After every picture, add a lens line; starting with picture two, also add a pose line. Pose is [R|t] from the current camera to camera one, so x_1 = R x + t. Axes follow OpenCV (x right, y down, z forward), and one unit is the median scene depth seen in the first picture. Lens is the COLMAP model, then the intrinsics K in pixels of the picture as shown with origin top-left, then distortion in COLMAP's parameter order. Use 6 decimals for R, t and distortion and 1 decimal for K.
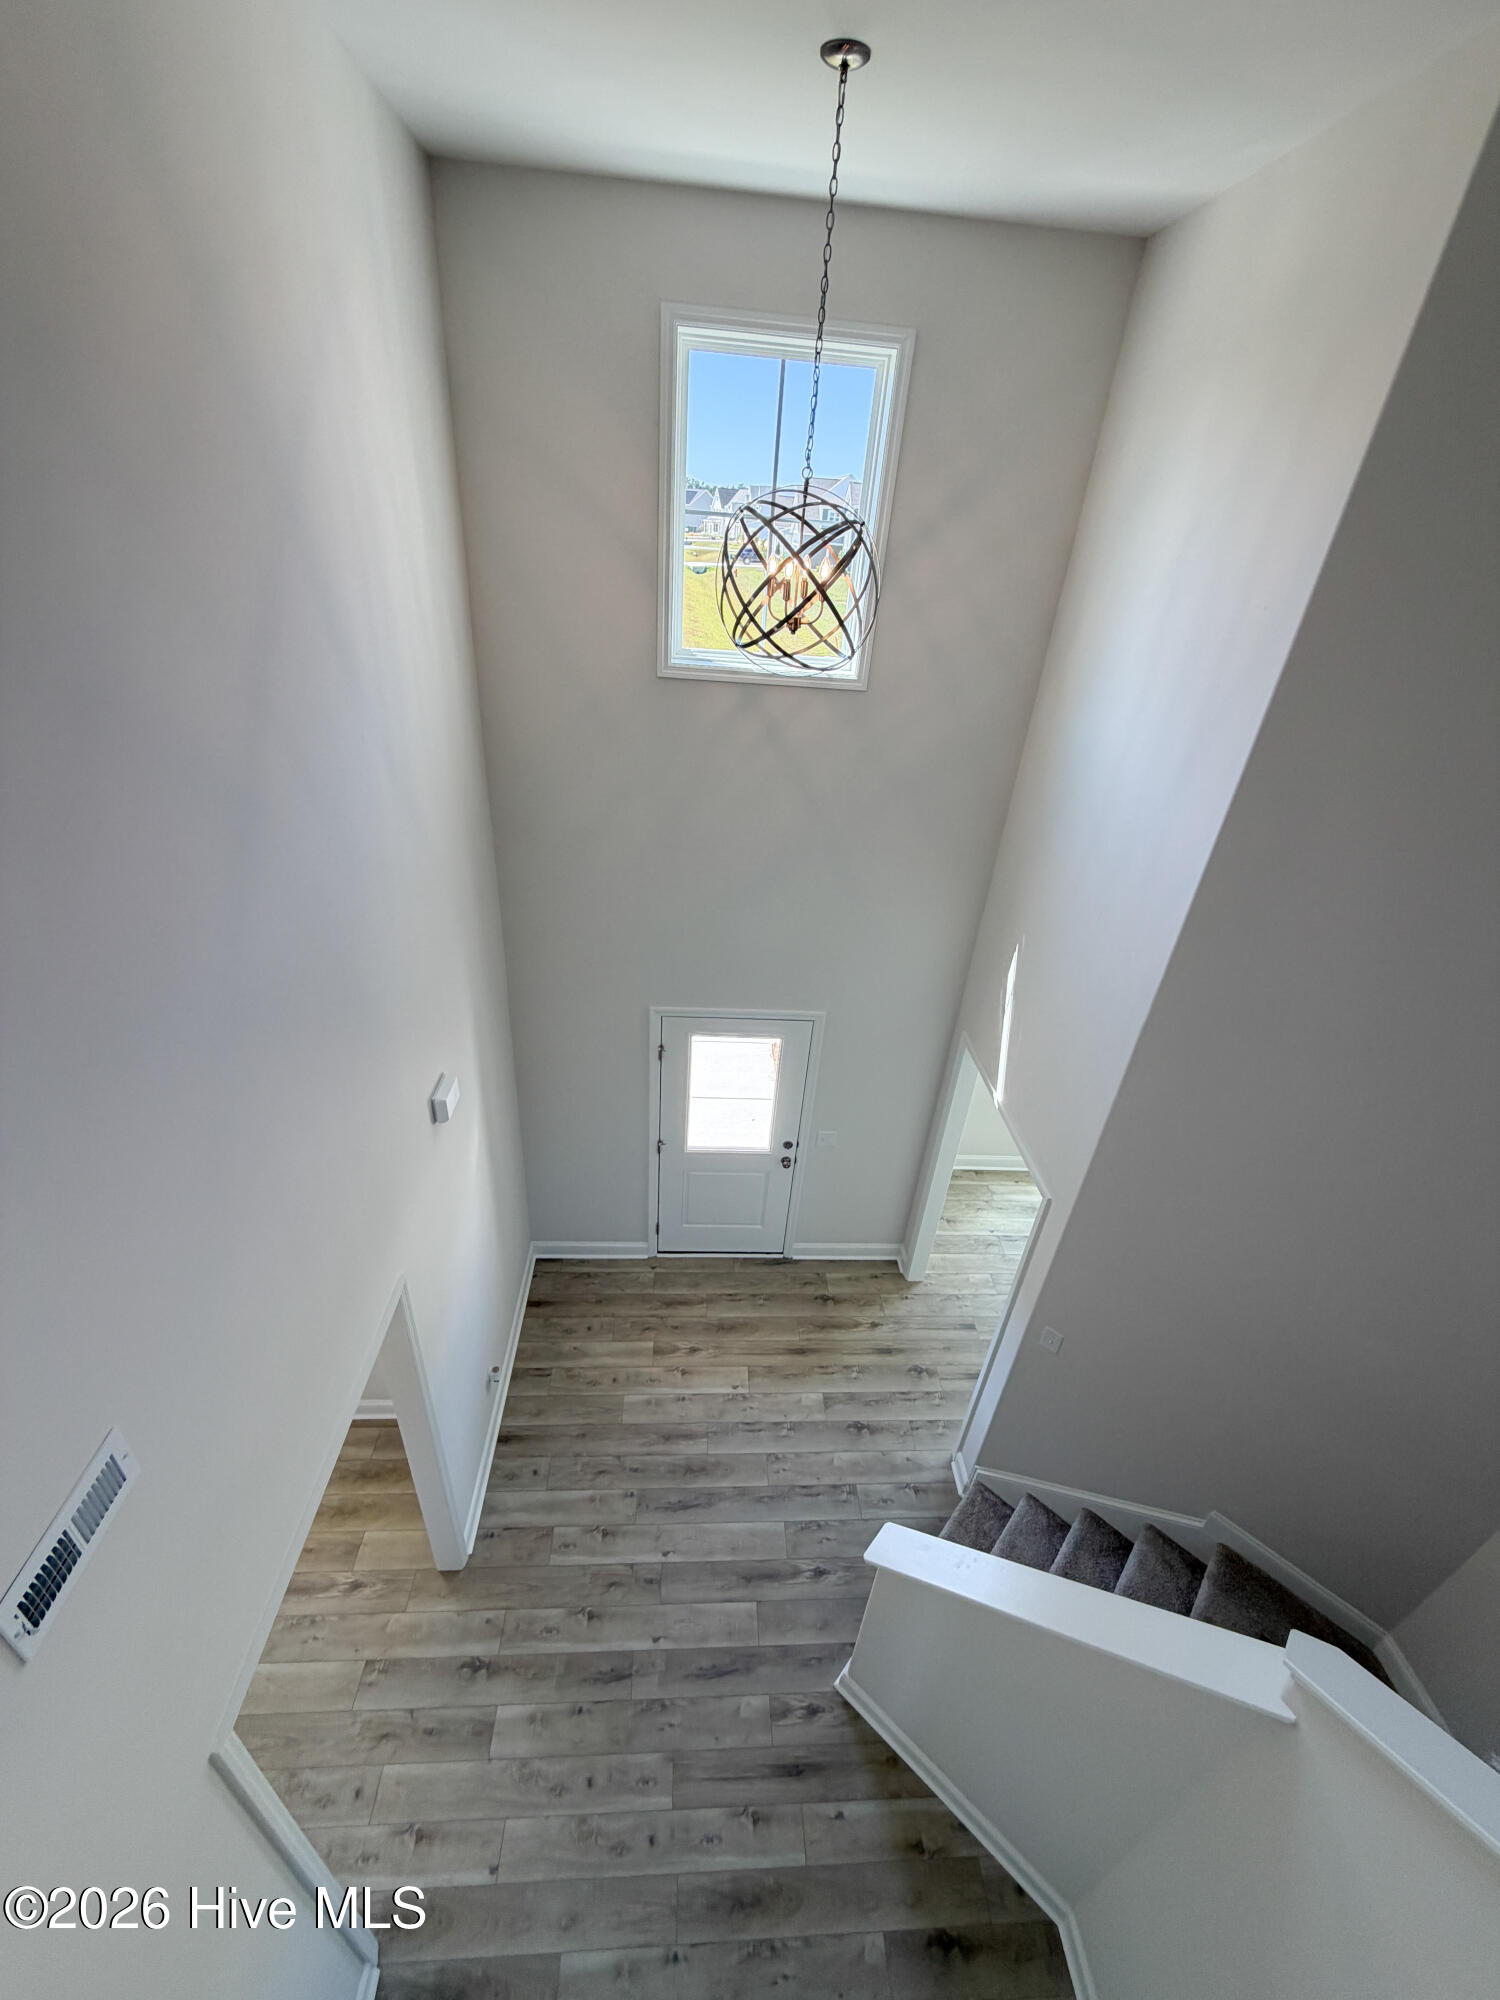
lens RADIAL K [[798.6, 0, 750.6], [0, 798.6, 994.0], [0, 0, 1]] dist [-0.000038, 0.000674]
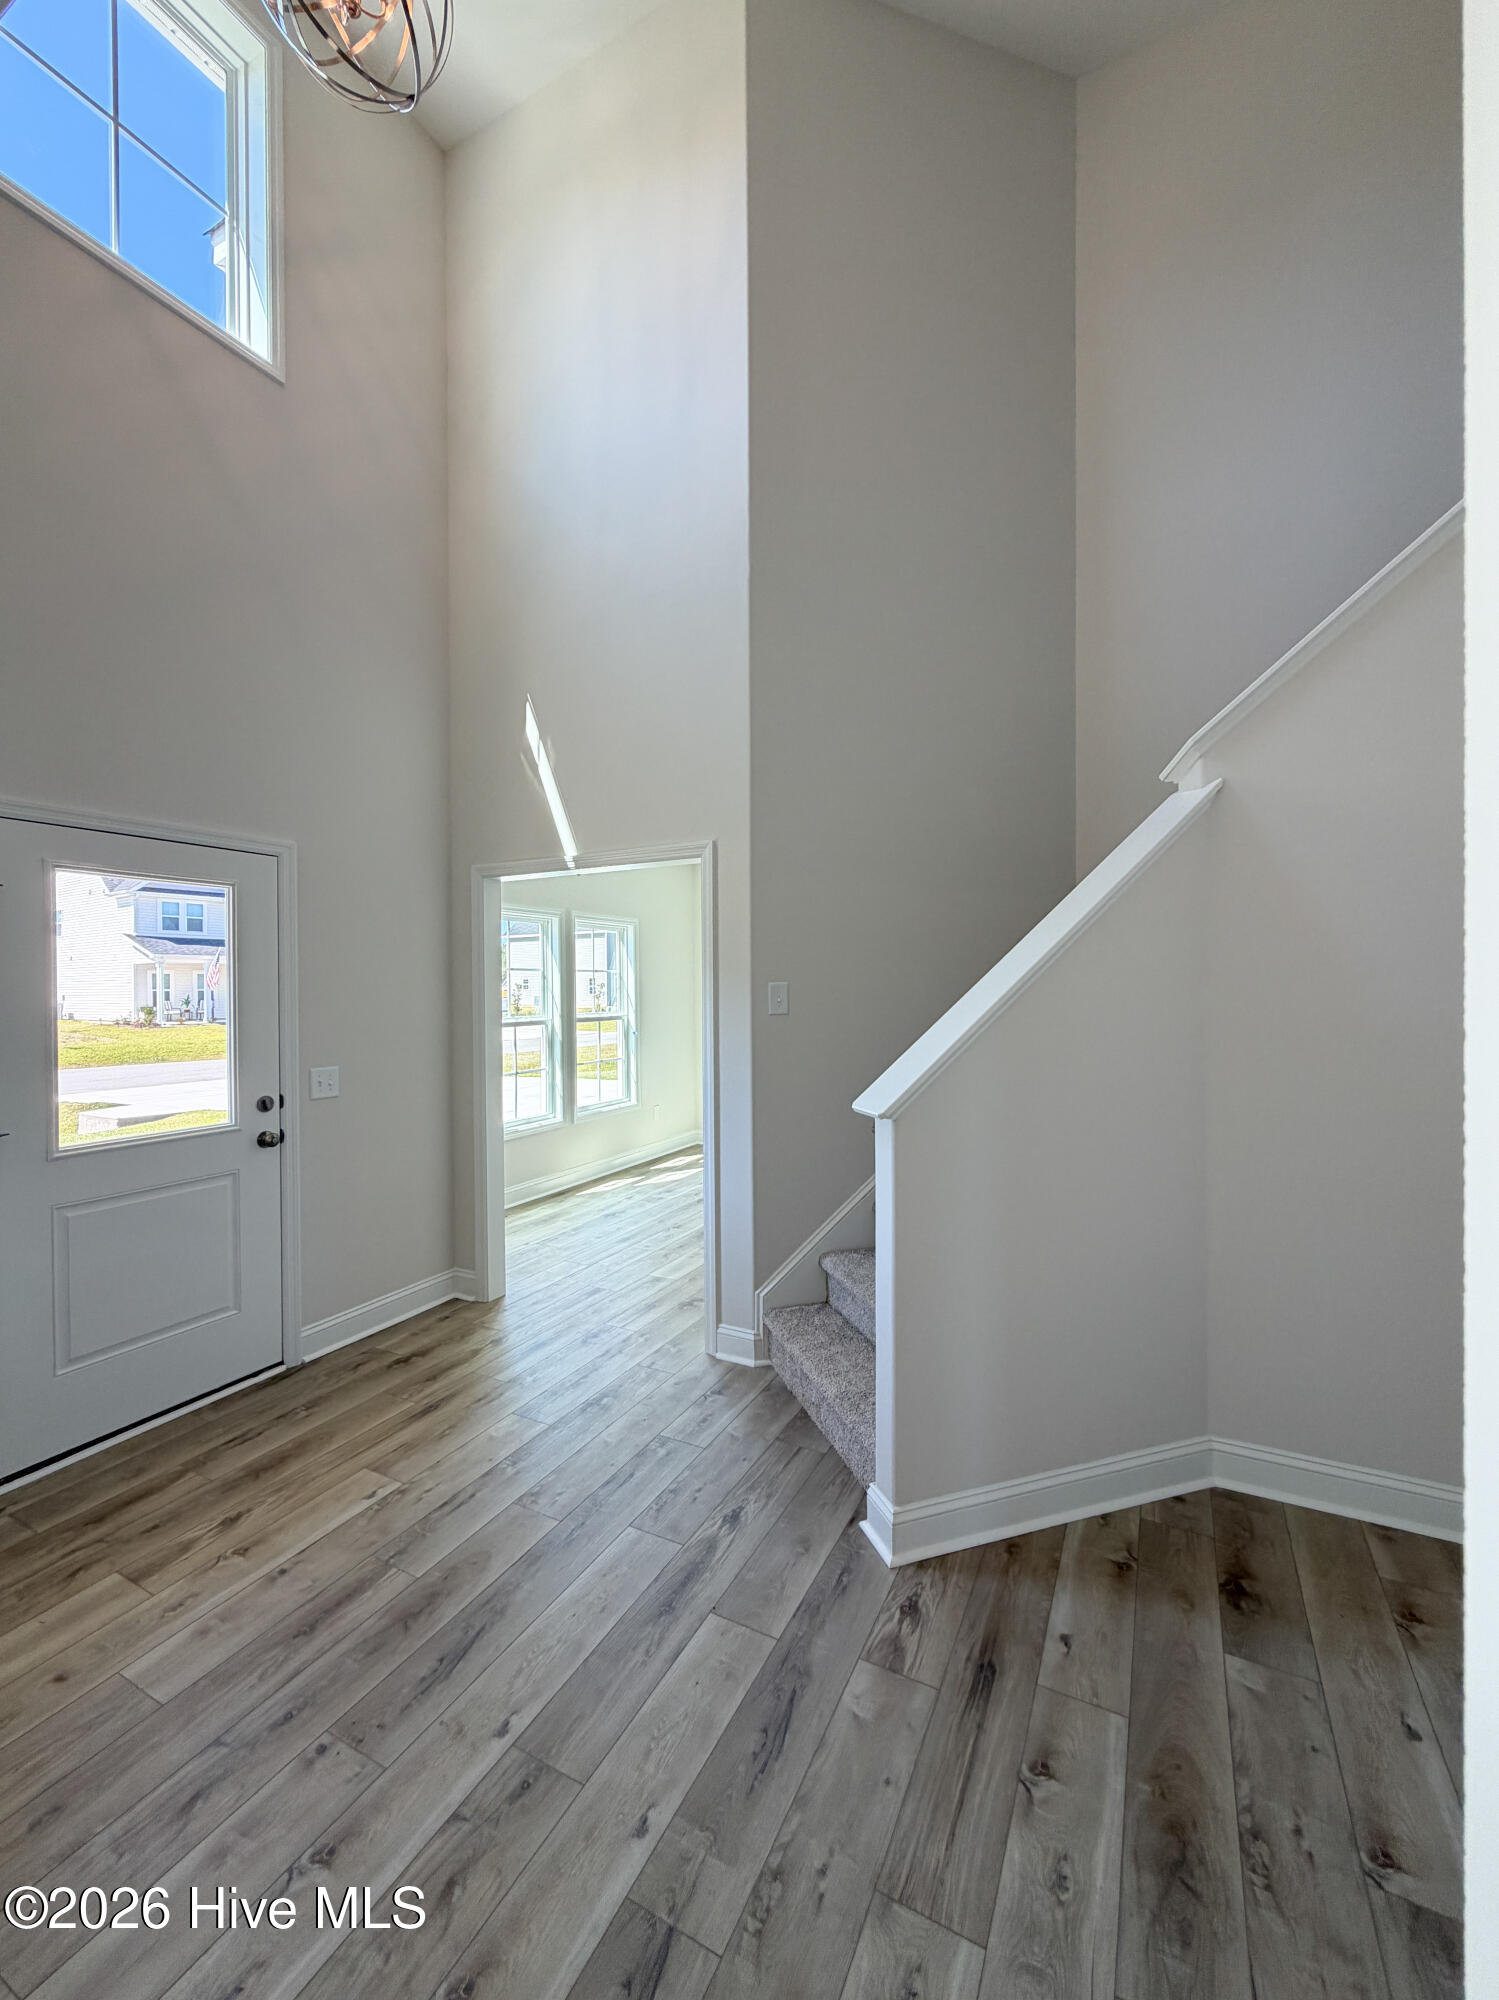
lens RADIAL K [[808.9, 0, 749.2], [0, 808.9, 991.3], [0, 0, 1]] dist [-0.000218, 0.000268]
pose [[0.506152, -0.079753, 0.858749, -0.332002], [0.478904, 0.854086, -0.202949, 0.487218], [-0.717260, 0.513981, 0.470491, 0.493920]]
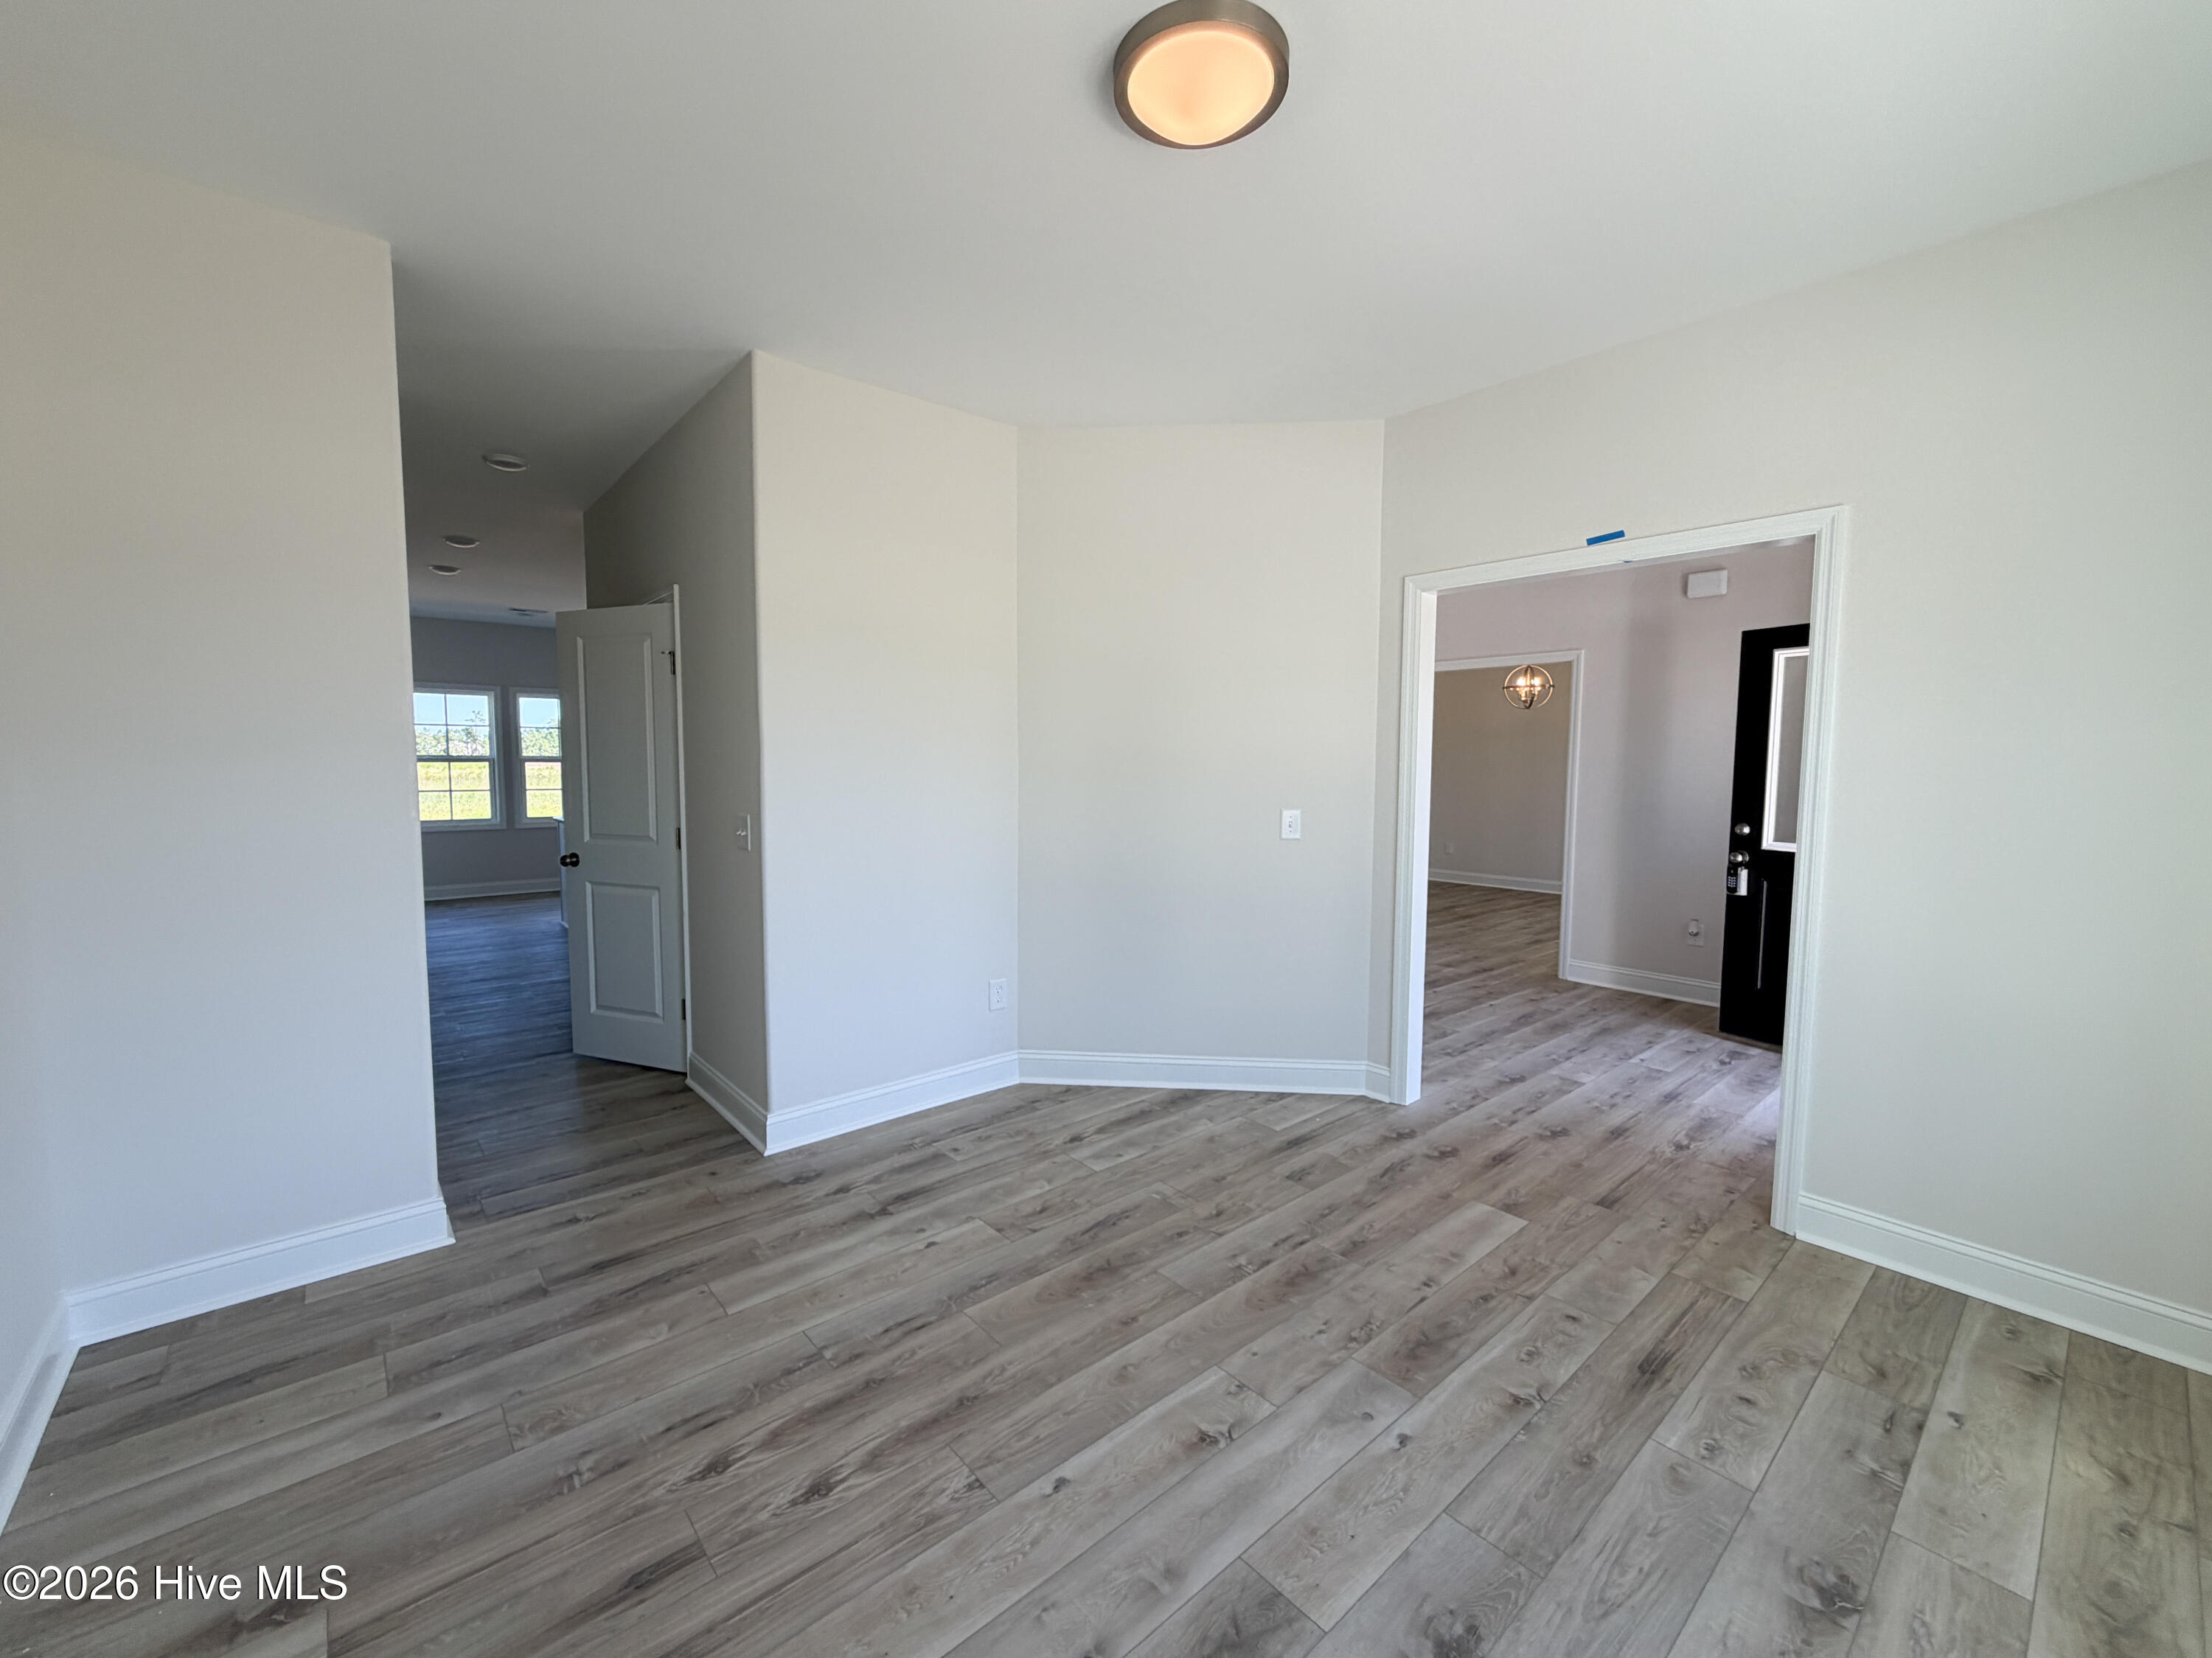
lens RADIAL K [[883.2, 0, 1097.4], [0, 883.2, 842.1], [0, 0, 1]] dist [-0.000038, 0.000674]
pose [[-0.795018, -0.020170, -0.606251, 1.010069], [-0.362037, 0.817692, 0.447559, 0.145698], [0.486699, 0.575302, -0.657382, 1.306487]]
